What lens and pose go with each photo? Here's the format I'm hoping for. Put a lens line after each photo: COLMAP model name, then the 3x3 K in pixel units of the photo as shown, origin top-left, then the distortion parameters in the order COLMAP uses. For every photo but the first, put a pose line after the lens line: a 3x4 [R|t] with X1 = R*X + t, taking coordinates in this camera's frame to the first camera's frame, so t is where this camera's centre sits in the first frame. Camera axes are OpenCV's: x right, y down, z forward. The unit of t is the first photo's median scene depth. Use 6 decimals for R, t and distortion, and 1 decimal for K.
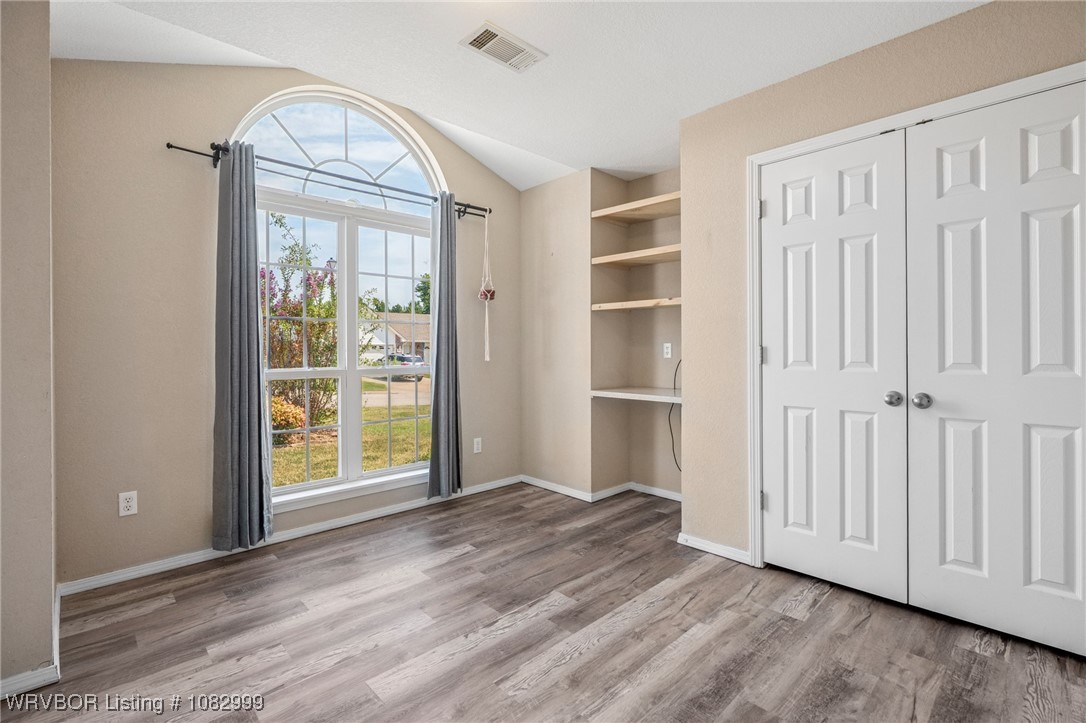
lens RADIAL K [[496.3, 0, 548.0], [0, 496.3, 355.0], [0, 0, 1]] dist [-0.008981, 0.002009]
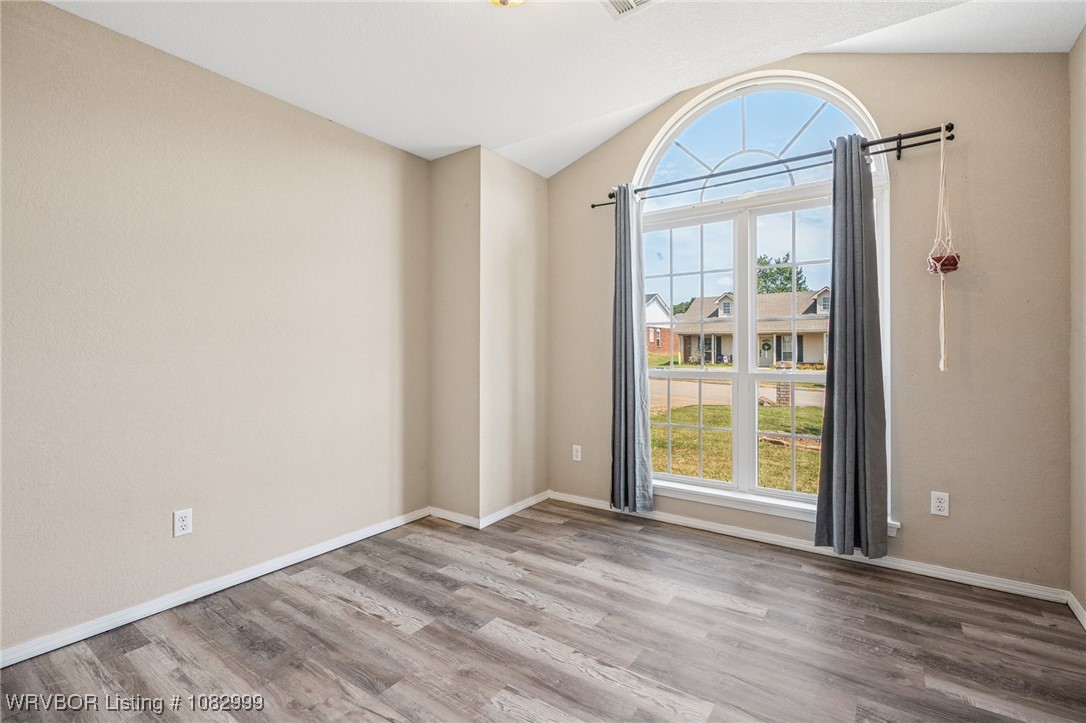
lens RADIAL K [[496.3, 0, 537.4], [0, 496.3, 349.5], [0, 0, 1]] dist [-0.008981, 0.002009]
pose [[0.180313, 0.000298, -0.983609, 0.608905], [-0.014185, 0.999897, -0.002298, -0.008272], [0.983507, 0.014367, 0.180299, 0.601272]]
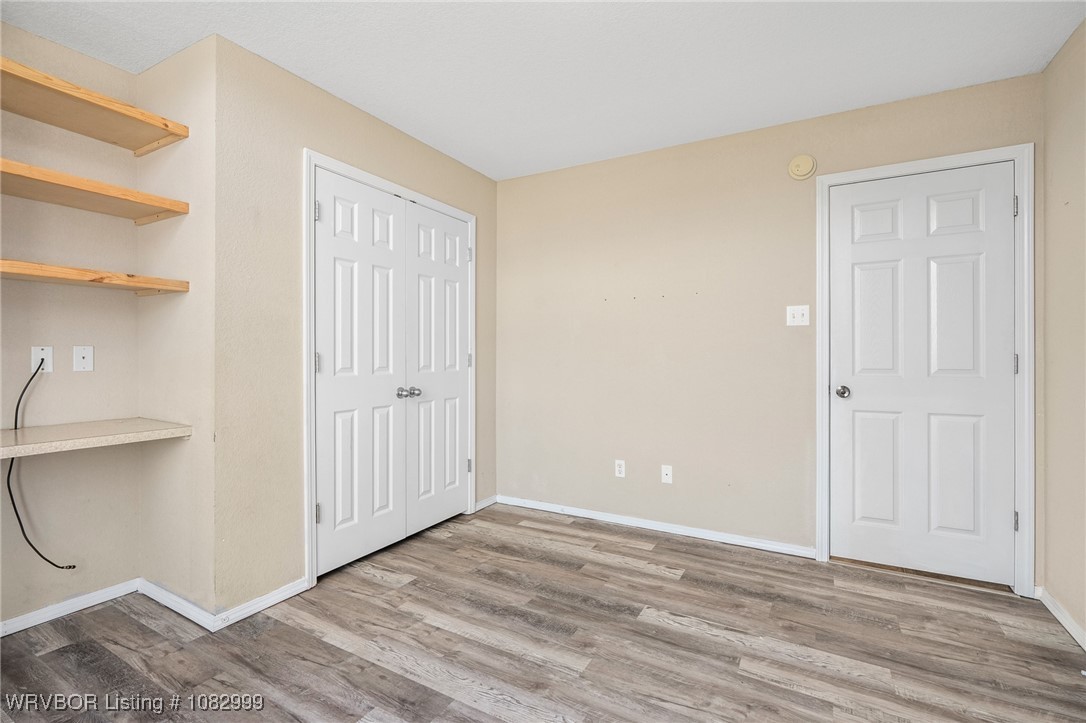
lens RADIAL K [[496.3, 0, 539.6], [0, 496.3, 360.3], [0, 0, 1]] dist [-0.008981, 0.002009]
pose [[-0.274888, -0.010714, 0.961416, -0.633072], [0.011959, 0.999822, 0.014561, -0.014500], [-0.961402, 0.015500, -0.274711, 0.876642]]
